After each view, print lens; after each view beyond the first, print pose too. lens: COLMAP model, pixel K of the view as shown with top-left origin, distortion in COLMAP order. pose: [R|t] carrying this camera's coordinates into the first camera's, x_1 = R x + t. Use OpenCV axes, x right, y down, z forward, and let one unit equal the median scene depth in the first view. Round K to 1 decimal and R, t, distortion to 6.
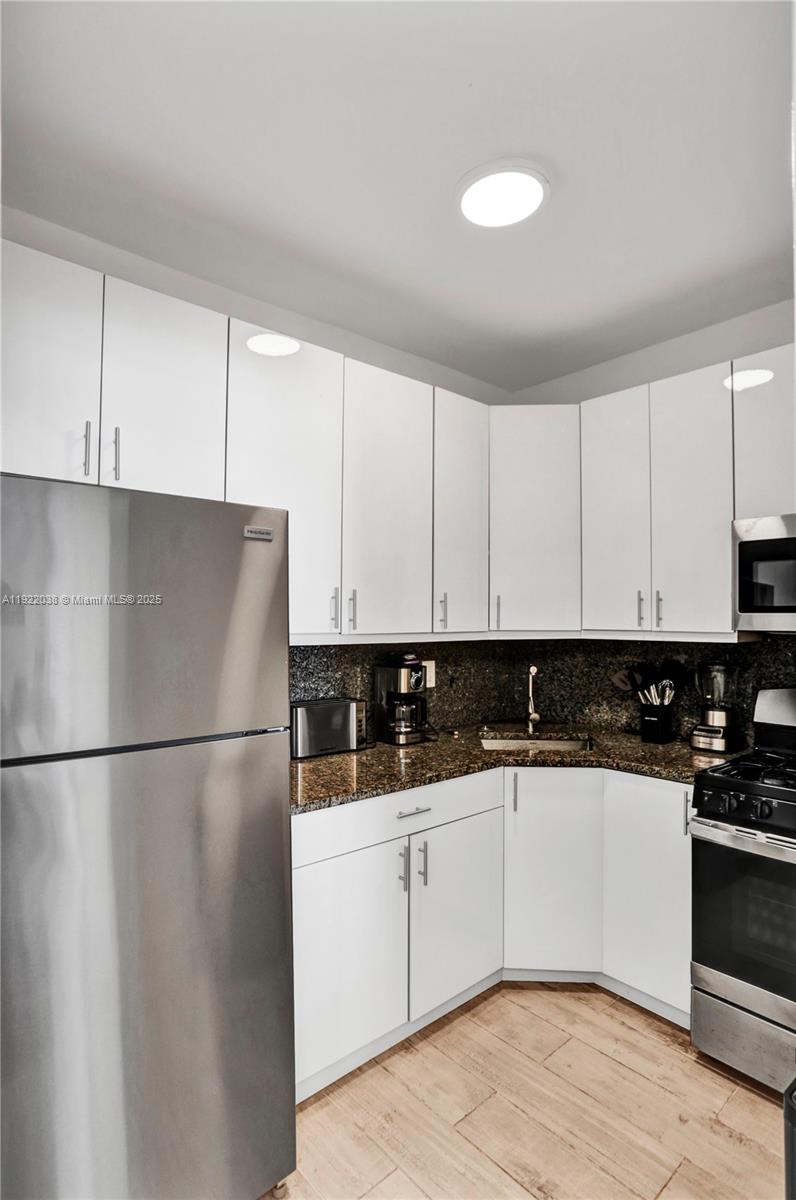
lens RADIAL K [[613.5, 0, 370.2], [0, 613.5, 622.6], [0, 0, 1]] dist [-0.037483, 0.022769]
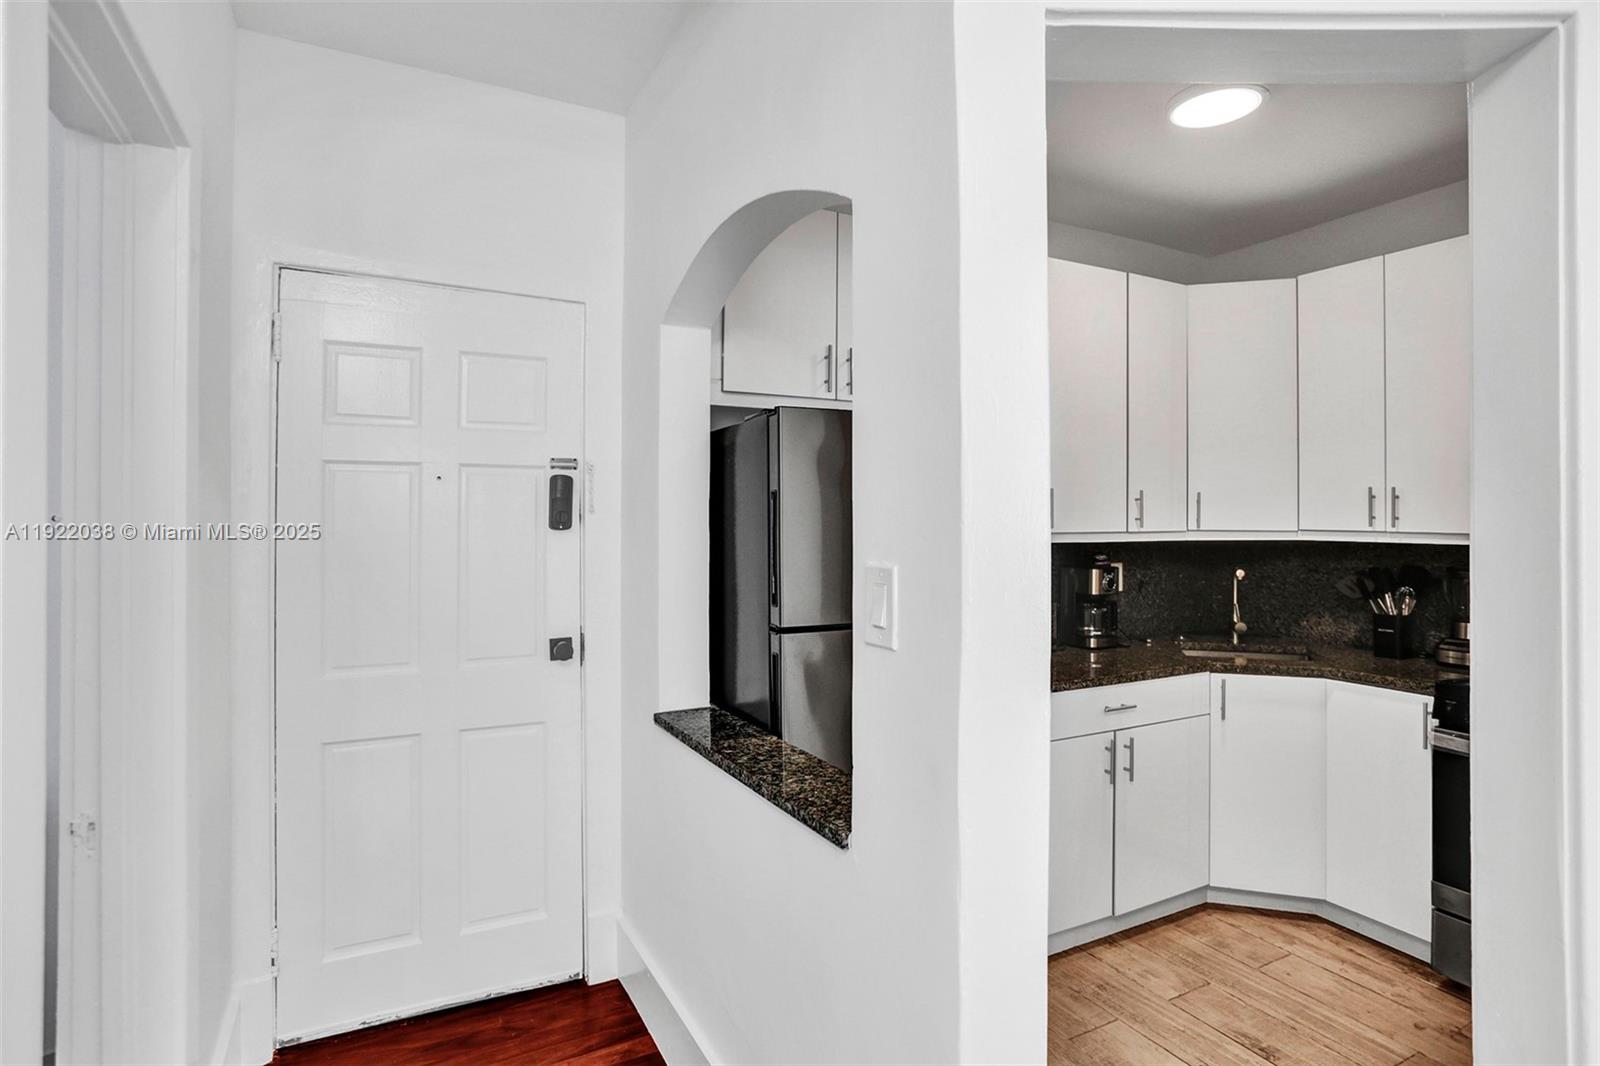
lens RADIAL K [[817.9, 0, 786.7], [0, 817.9, 513.6], [0, 0, 1]] dist [-0.037483, 0.022769]
pose [[0.975350, 0.001648, -0.220657, -0.142307], [-0.003003, 0.999979, -0.005807, -0.003321], [0.220643, 0.006327, 0.975334, -0.367824]]
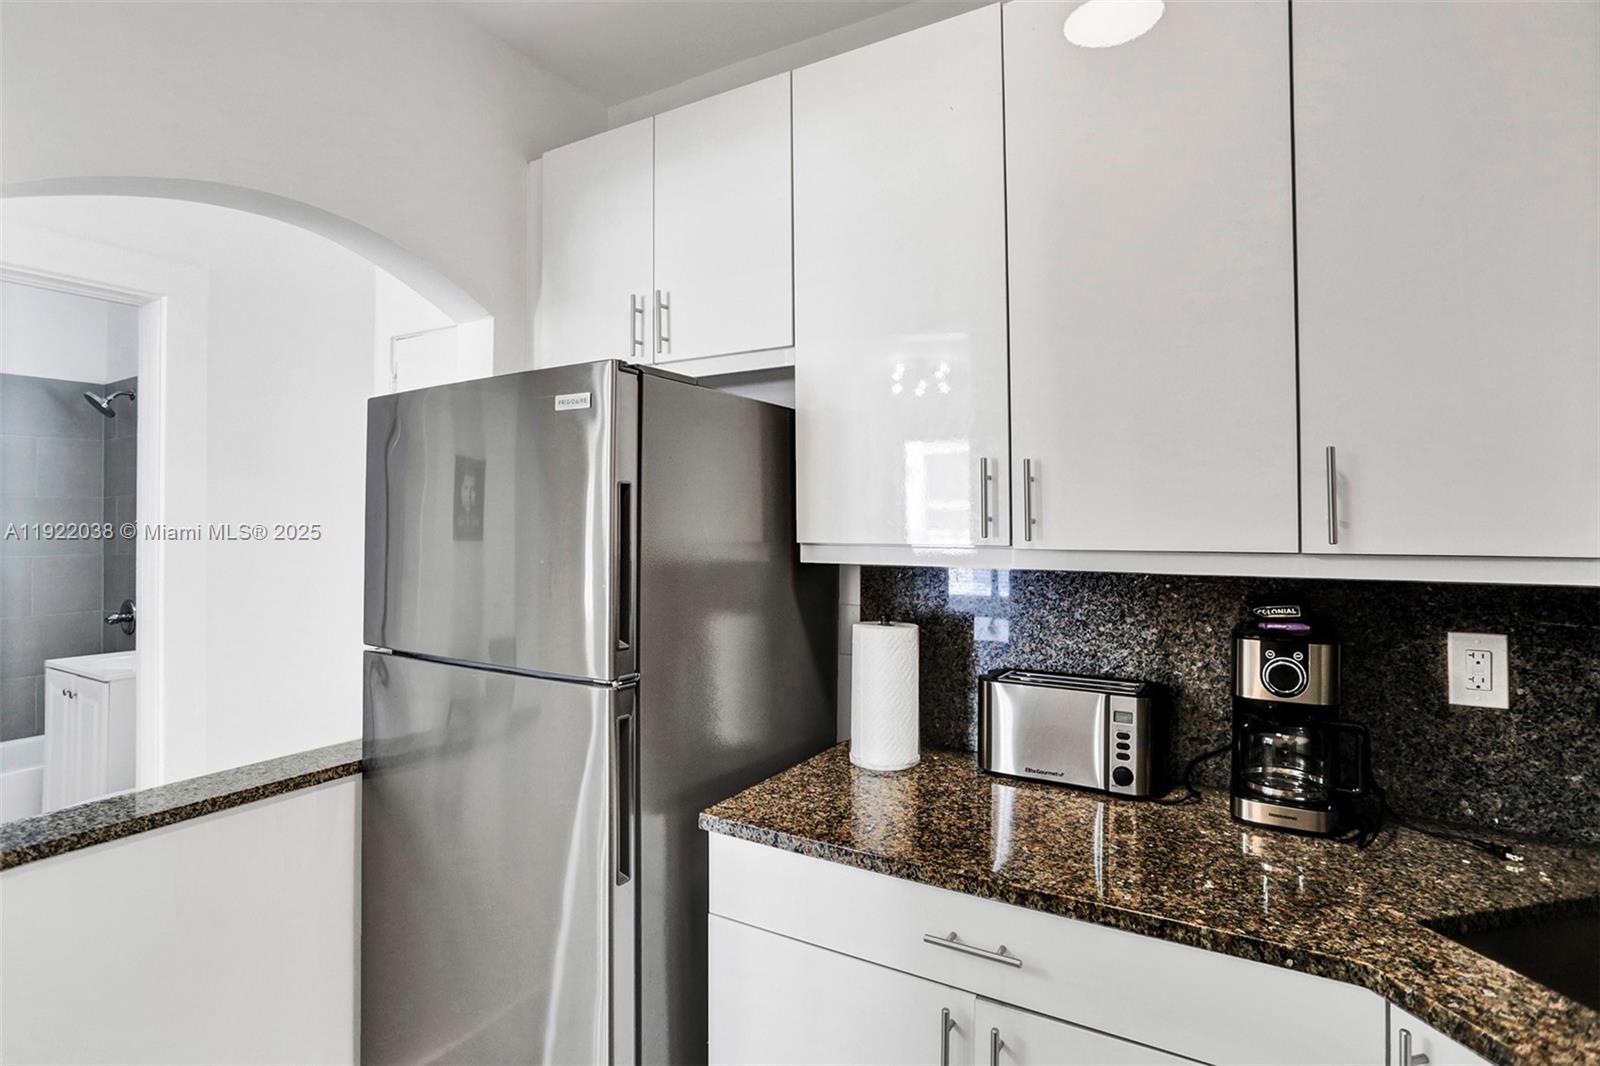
lens RADIAL K [[817.9, 0, 799.7], [0, 817.9, 525.0], [0, 0, 1]] dist [-0.037483, 0.022769]
pose [[0.310372, 0.004853, -0.950603, 0.497180], [0.009211, 0.999925, 0.008112, -0.008236], [0.950571, -0.011274, 0.310304, 0.576276]]
